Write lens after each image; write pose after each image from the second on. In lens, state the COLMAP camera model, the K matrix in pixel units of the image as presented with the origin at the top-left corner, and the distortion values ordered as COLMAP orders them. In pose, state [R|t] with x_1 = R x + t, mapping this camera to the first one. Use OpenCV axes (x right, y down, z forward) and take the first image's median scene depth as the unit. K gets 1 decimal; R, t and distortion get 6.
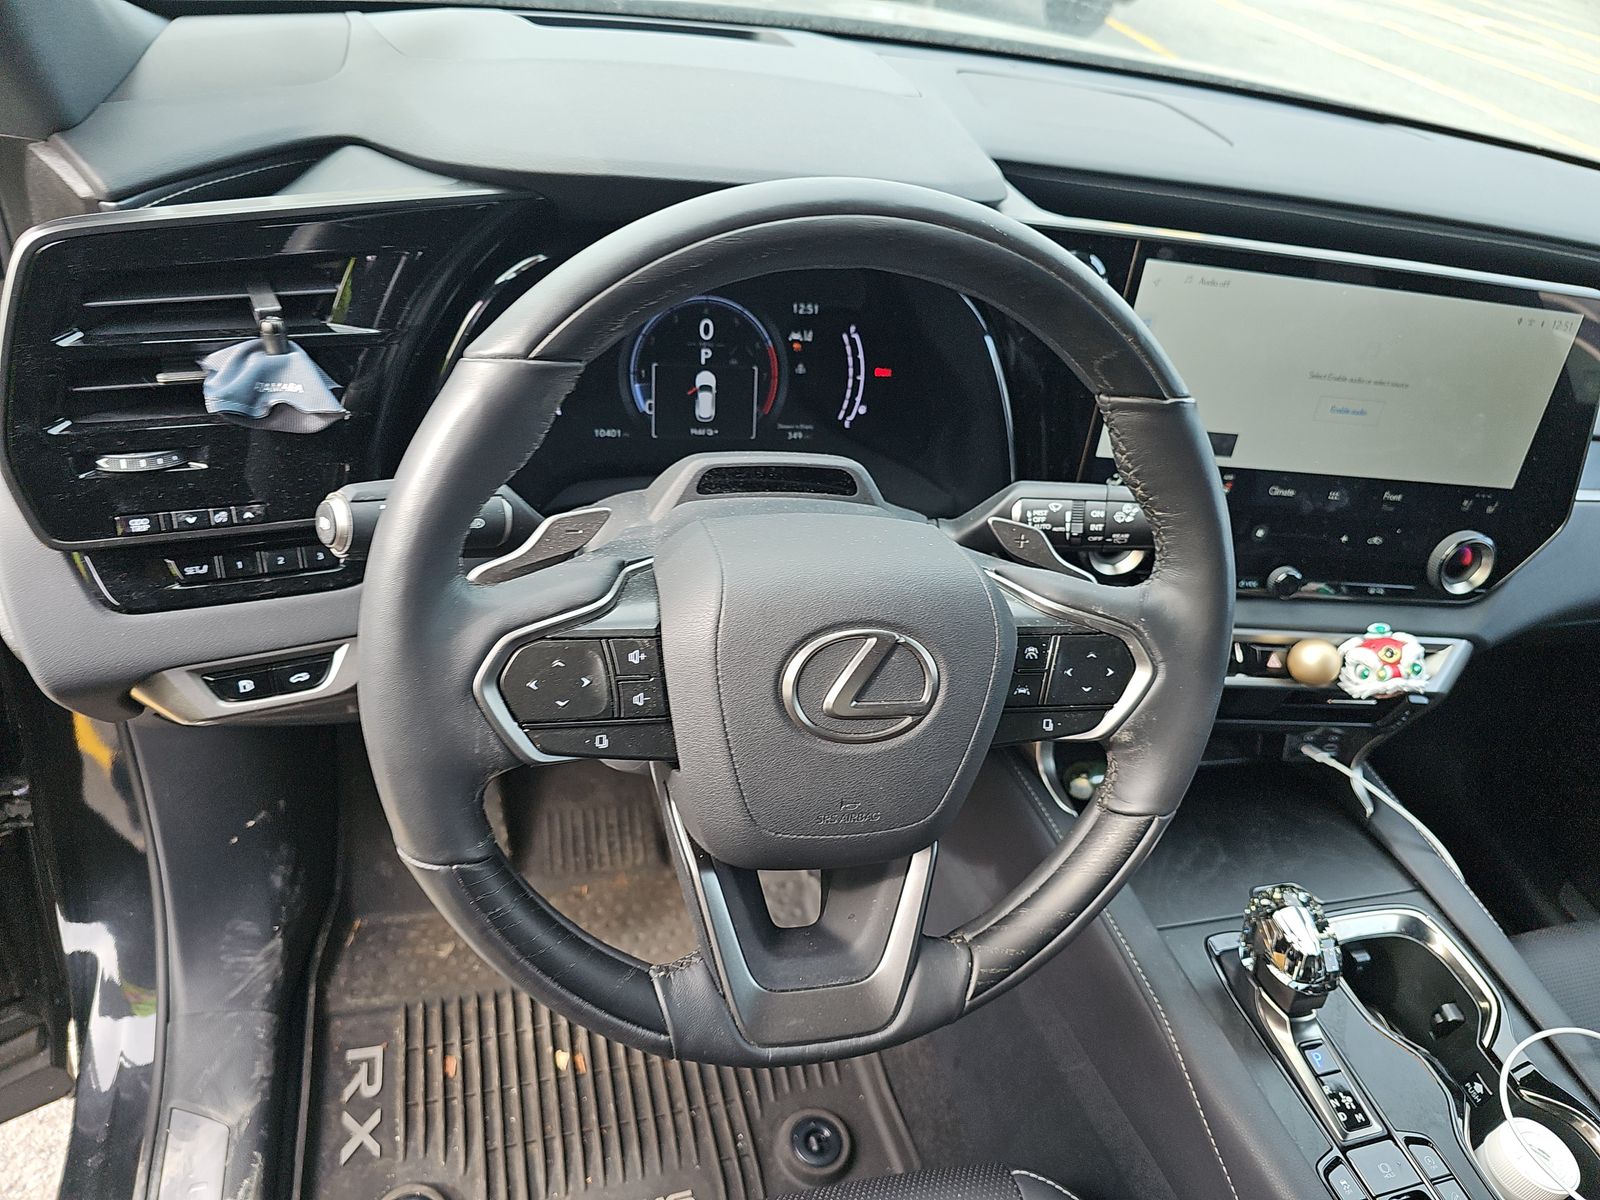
lens RADIAL K [[1069.4, 0, 793.7], [0, 1069.4, 604.0], [0, 0, 1]] dist [-0.000462, -0.012691]
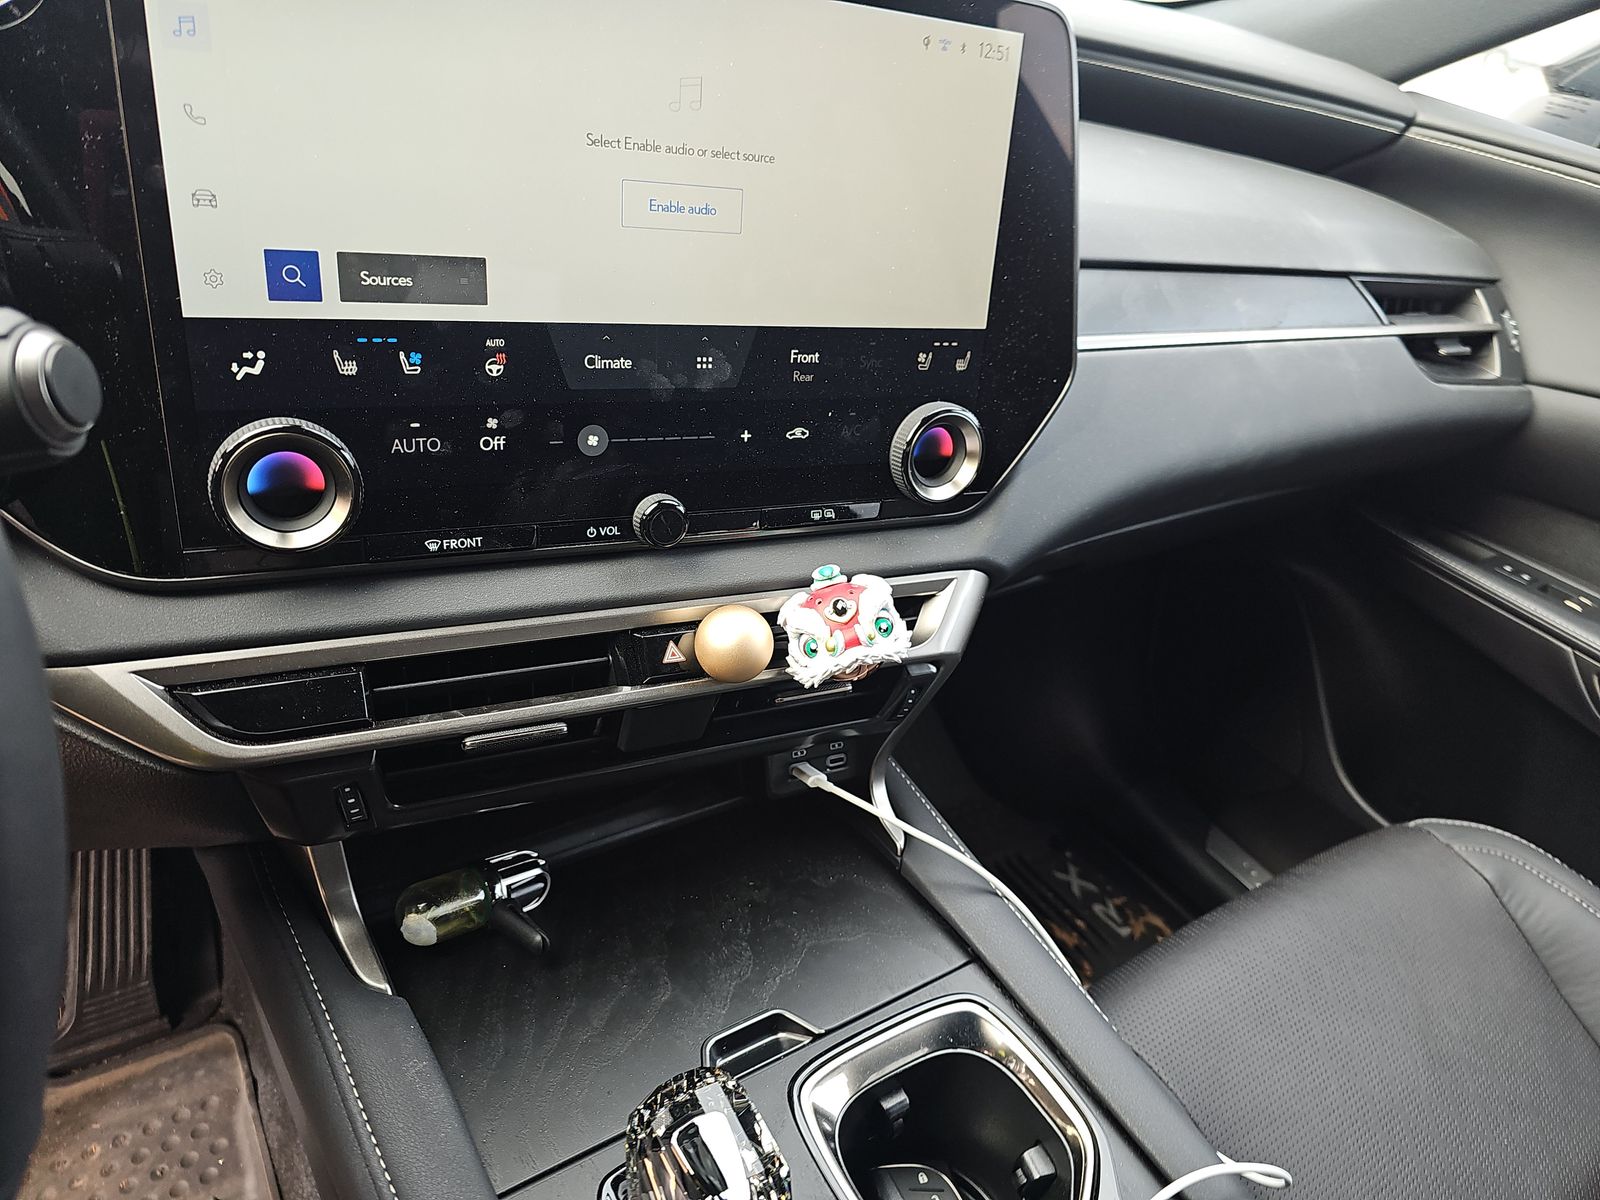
lens RADIAL K [[1069.4, 0, 801.4], [0, 1069.4, 598.4], [0, 0, 1]] dist [-0.000462, -0.012691]
pose [[0.947162, -0.166229, 0.274321, 0.368004], [0.175625, 0.984408, -0.009873, 0.042430], [-0.268402, 0.057529, 0.961588, 0.417040]]
